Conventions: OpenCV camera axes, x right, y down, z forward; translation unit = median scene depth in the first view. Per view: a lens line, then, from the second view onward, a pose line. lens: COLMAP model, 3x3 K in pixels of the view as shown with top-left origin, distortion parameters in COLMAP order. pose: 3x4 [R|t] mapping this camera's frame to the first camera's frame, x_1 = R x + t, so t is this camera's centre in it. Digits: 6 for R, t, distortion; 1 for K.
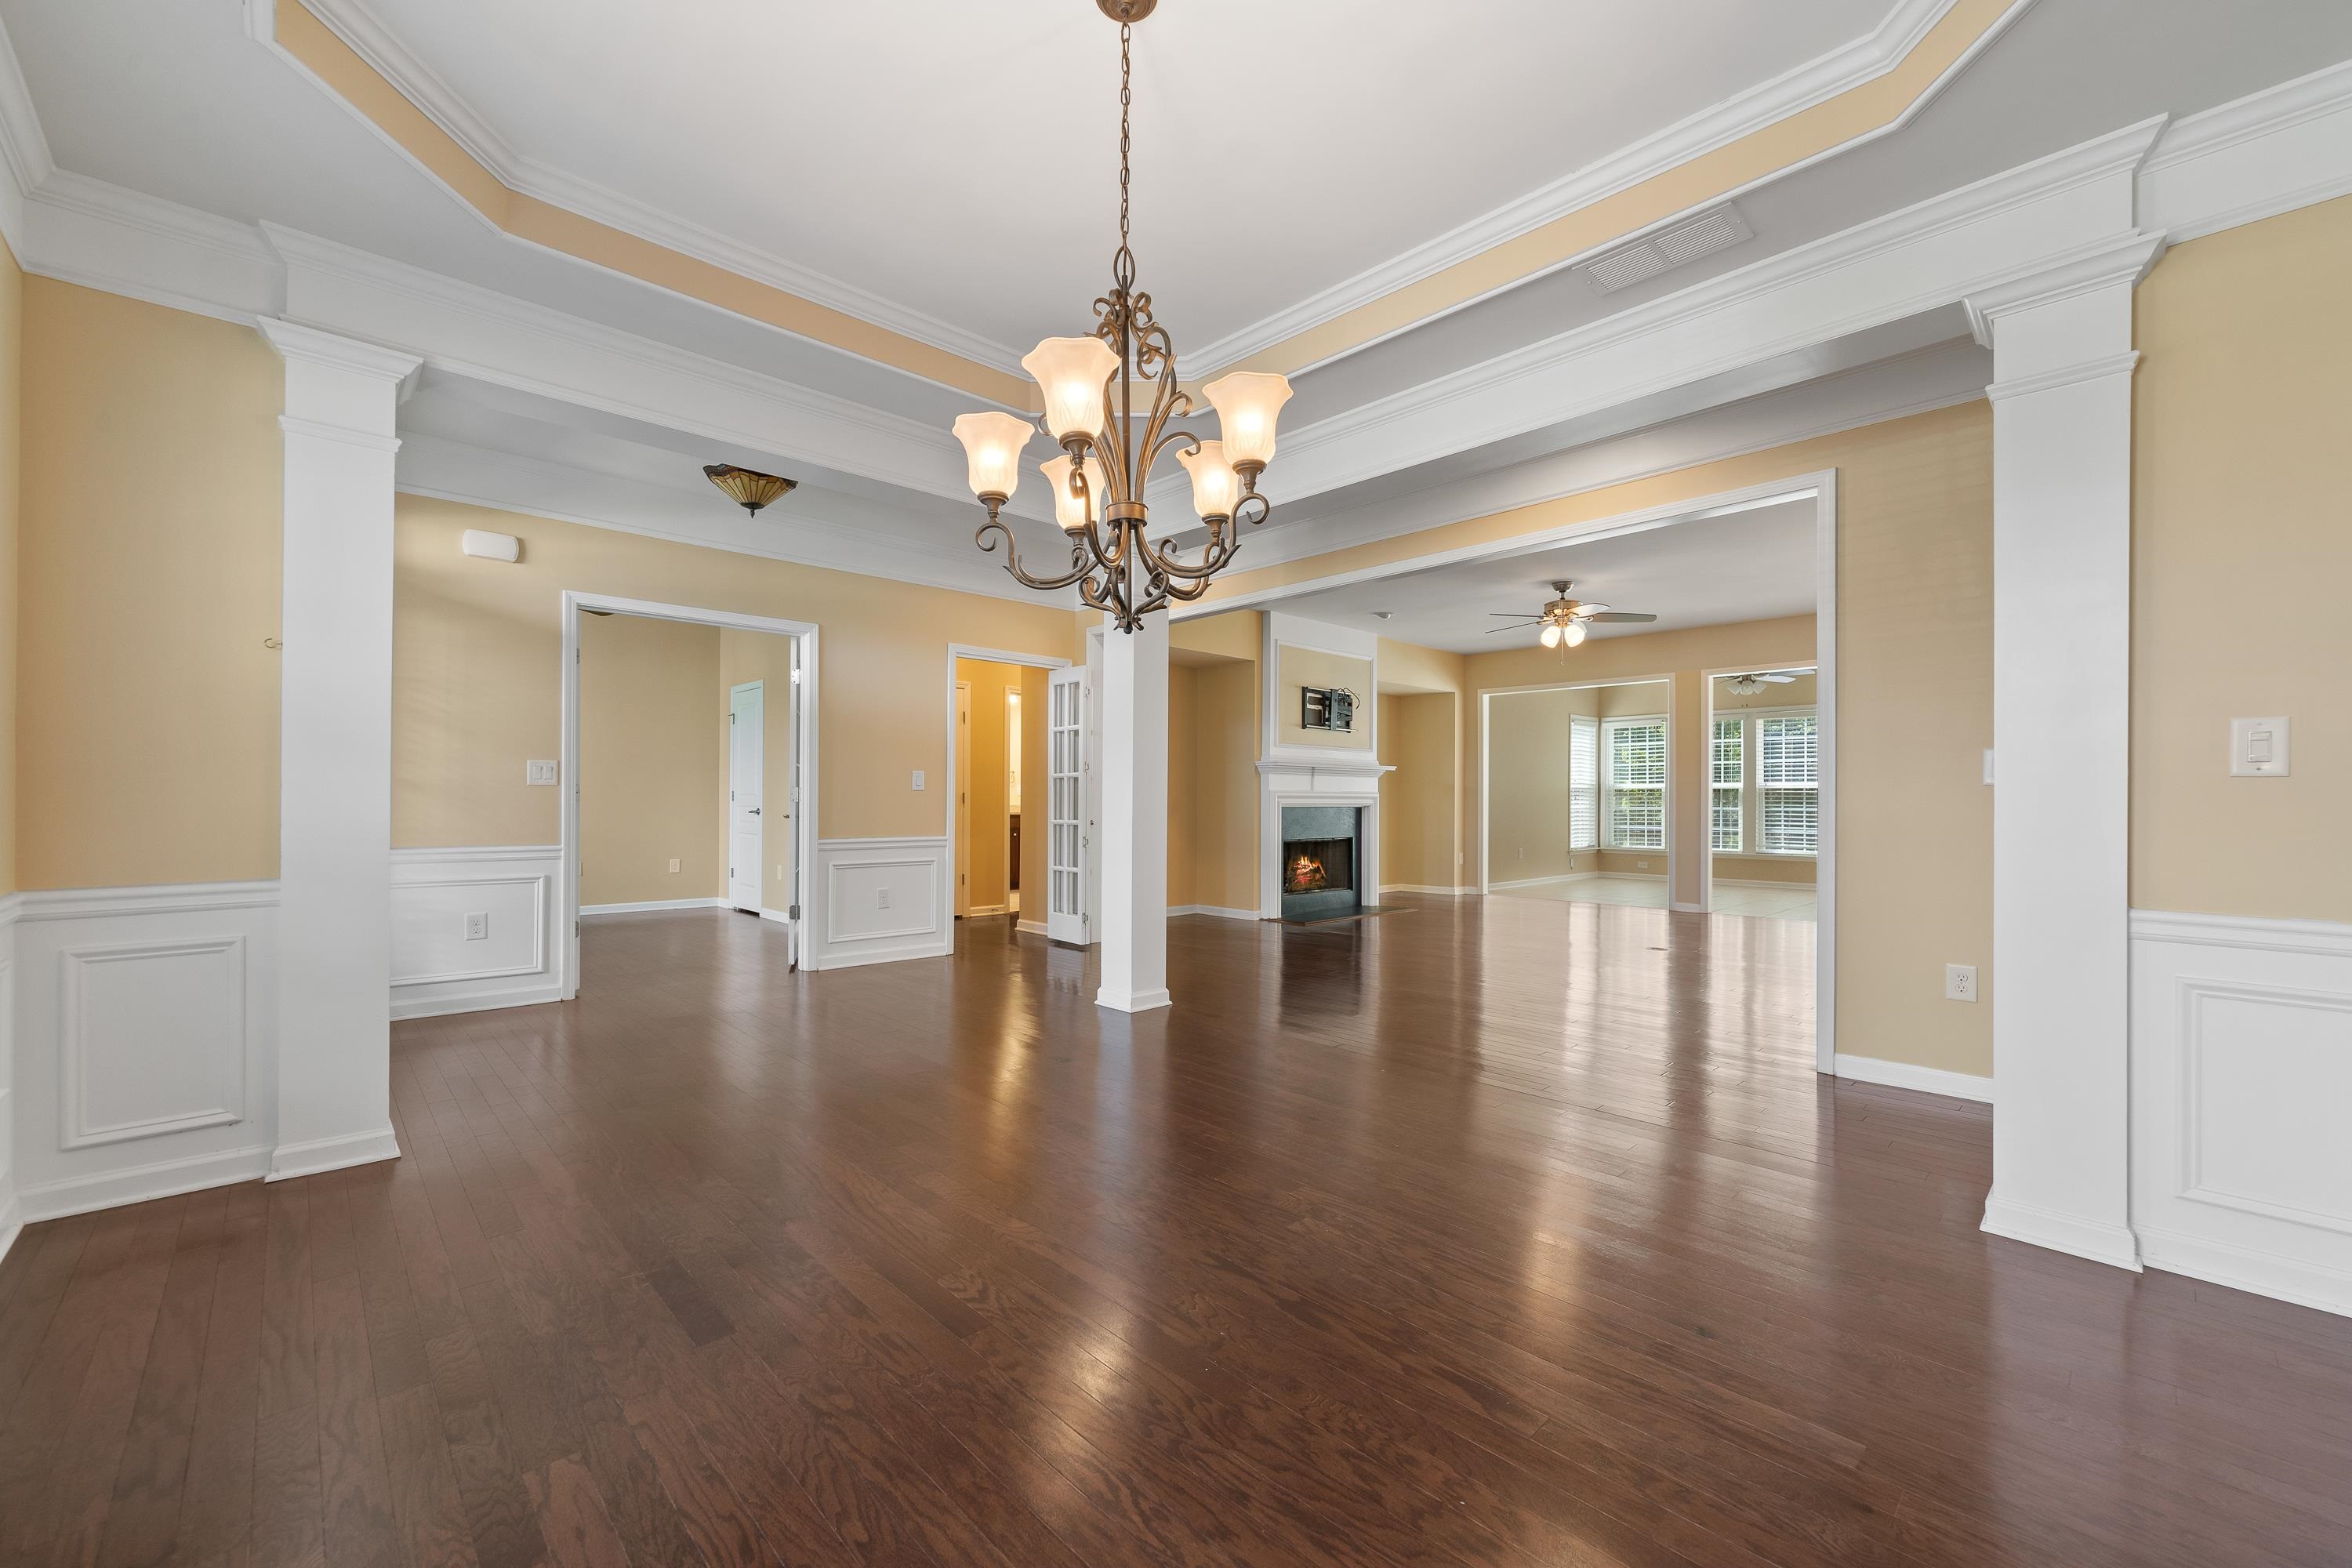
lens RADIAL K [[941.9, 0, 1168.1], [0, 941.9, 798.2], [0, 0, 1]] dist [0.000267, -0.000042]
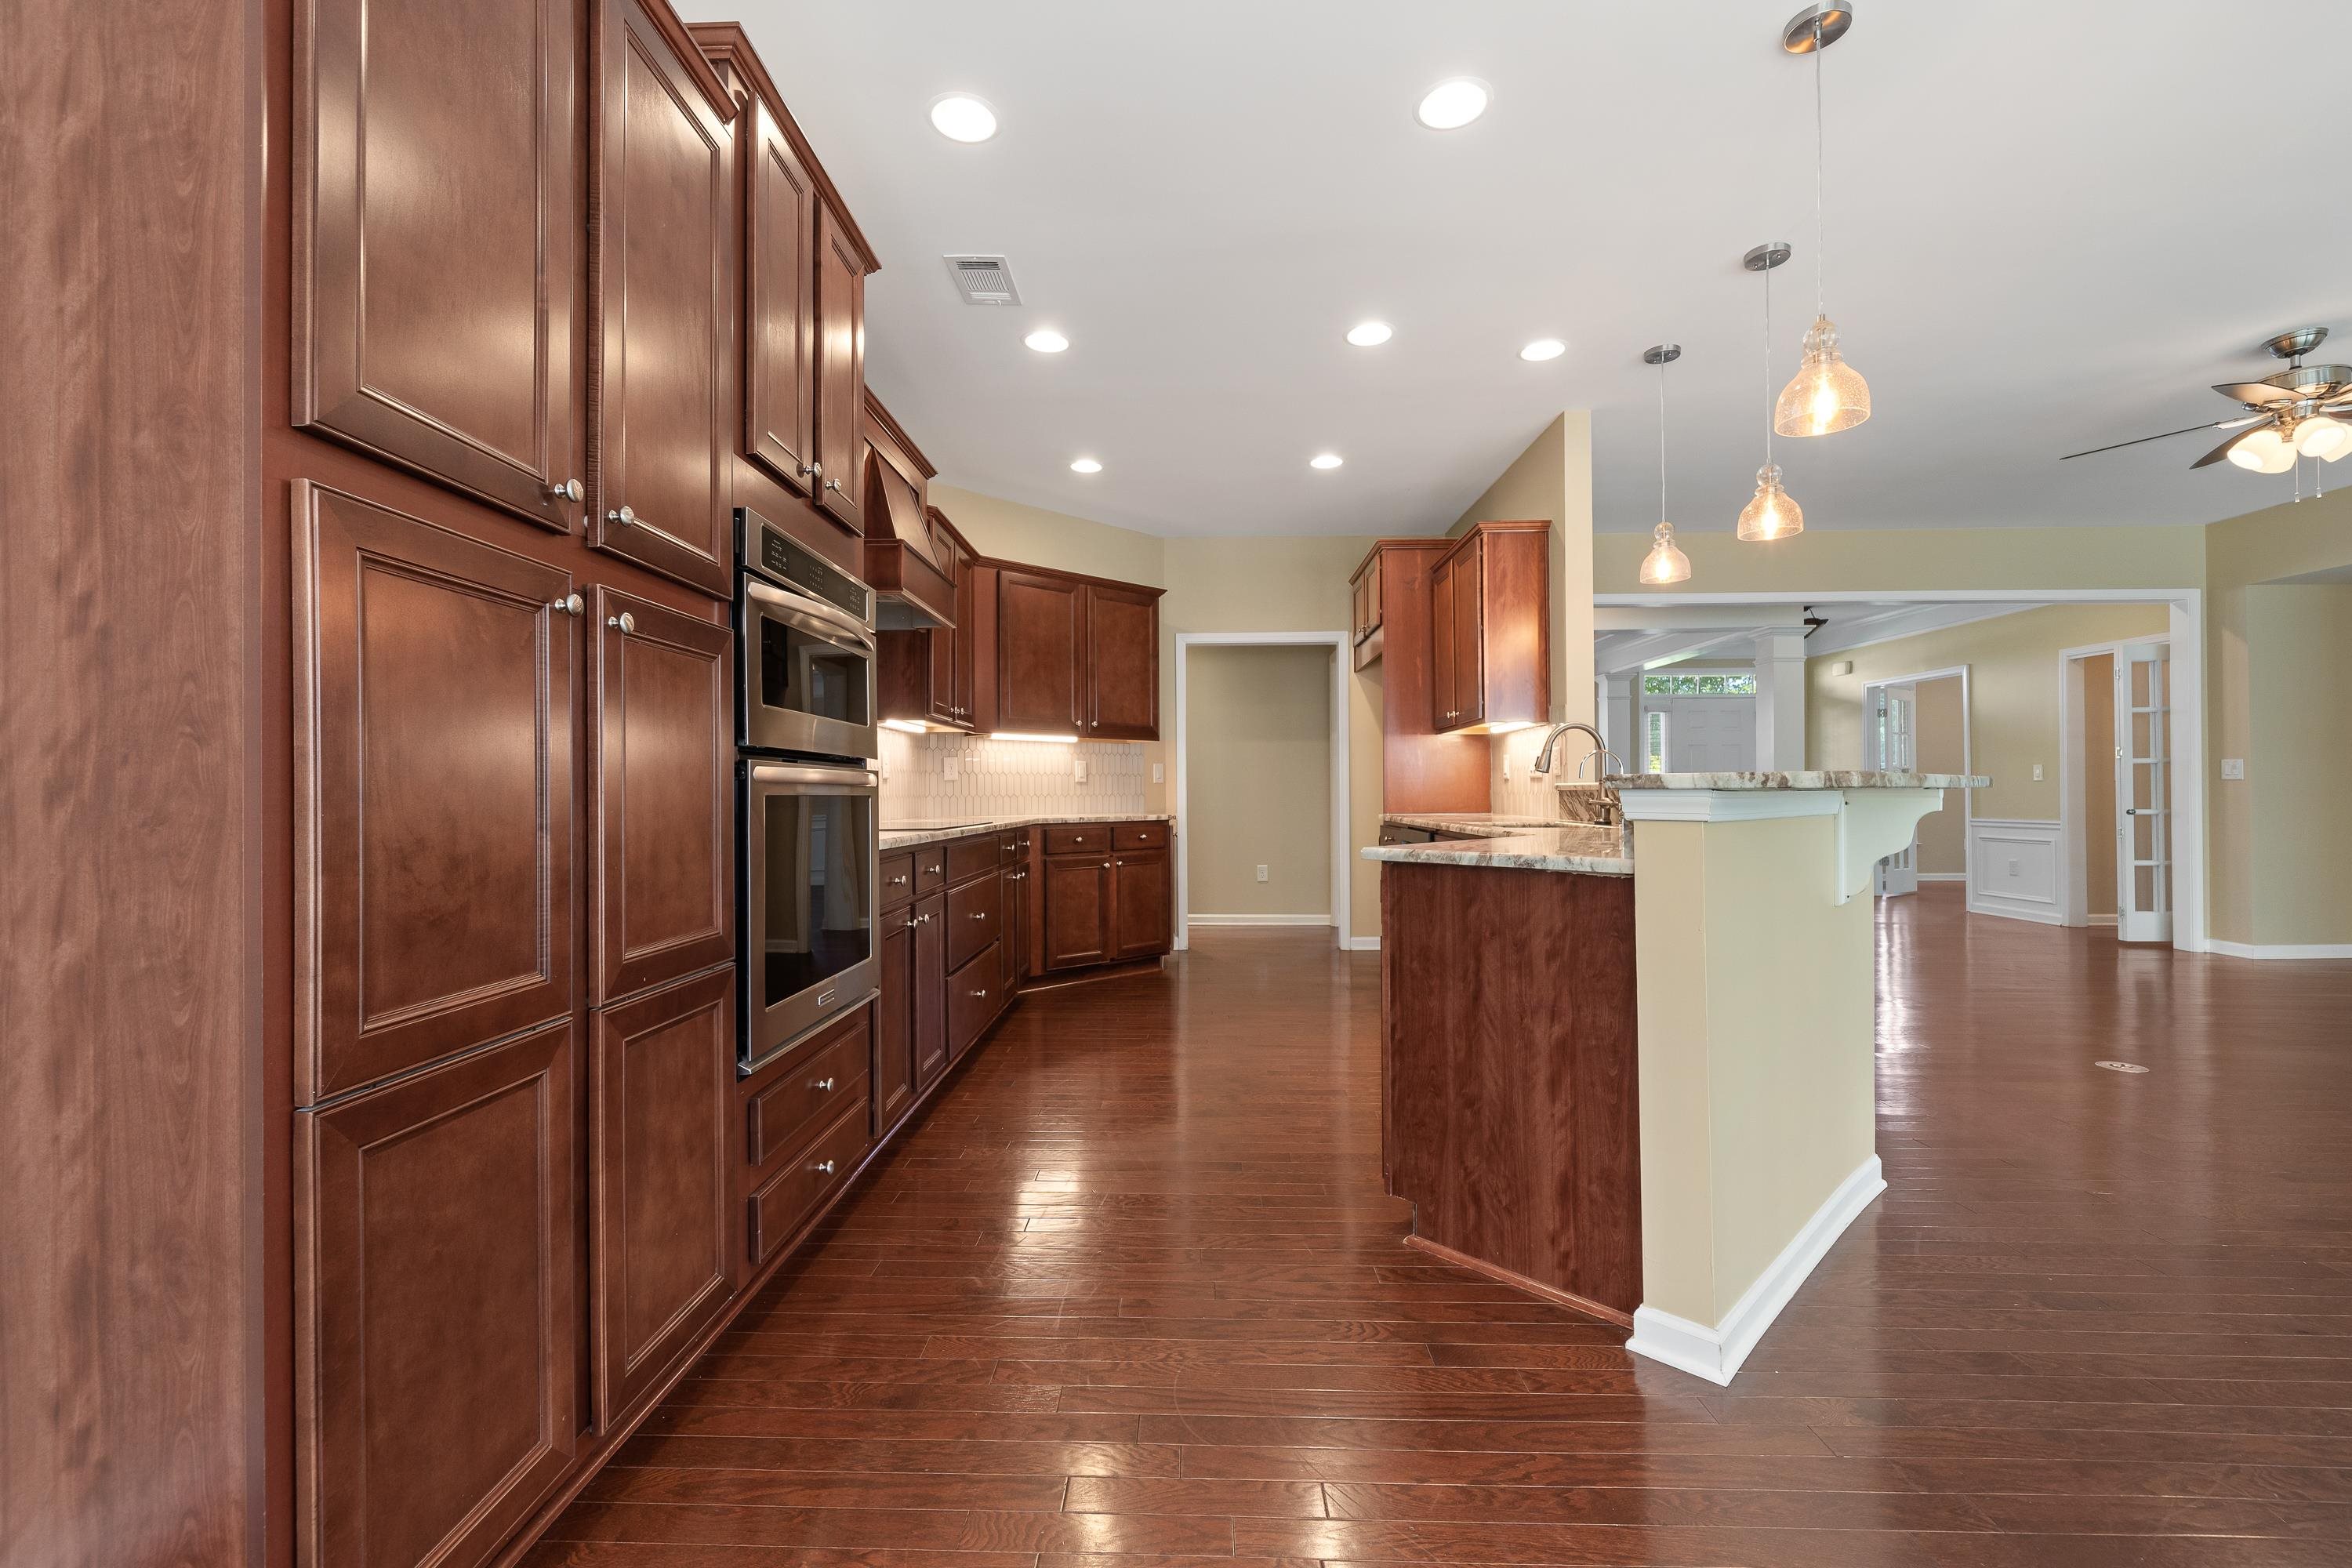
lens RADIAL K [[987.6, 0, 1160.7], [0, 987.6, 788.7], [0, 0, 1]] dist [-0.000917, 0.000261]
pose [[-0.710595, -0.005339, -0.703582, 0.803645], [0.004016, 0.999924, -0.011643, 0.006607], [0.703590, -0.011099, -0.710519, 0.637413]]
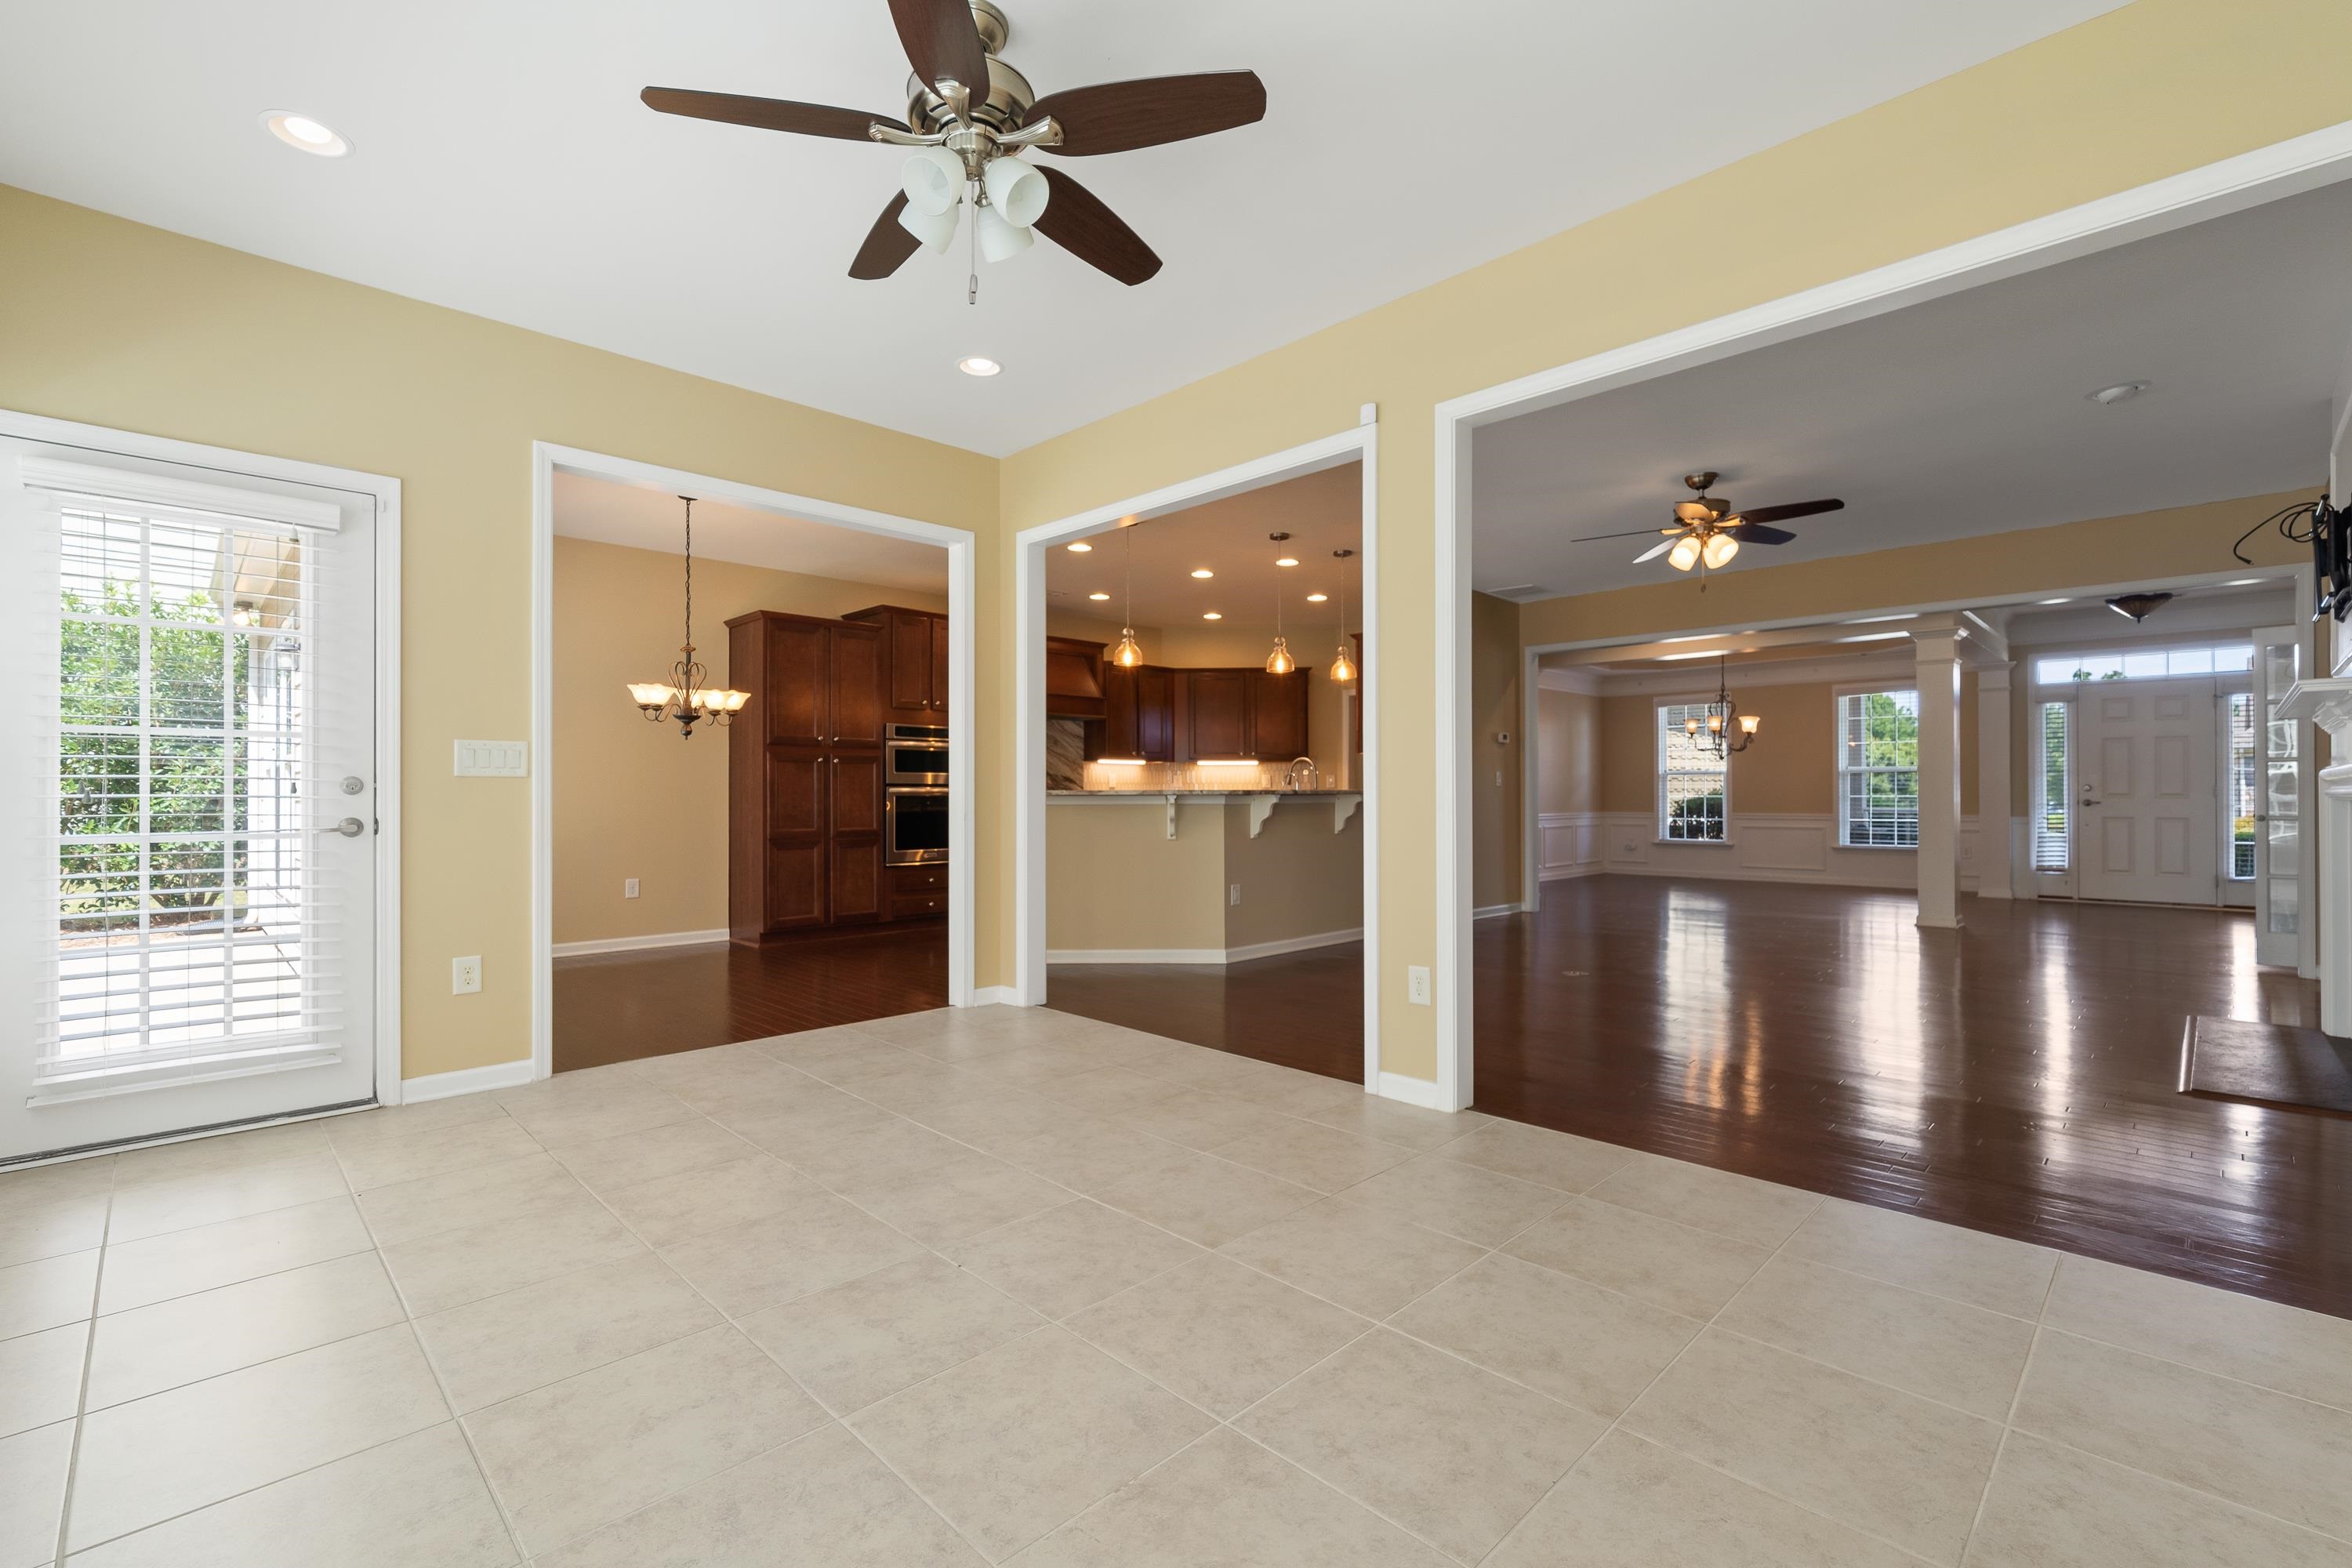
lens RADIAL K [[1019.8, 0, 1176.0], [0, 1019.8, 784.0], [0, 0, 1]] dist [0.007990, -0.000119]
pose [[-0.999654, -0.002406, -0.026207, 0.555102], [-0.002006, 0.999882, -0.015258, 0.007671], [0.026241, -0.015201, -0.999540, 1.171404]]
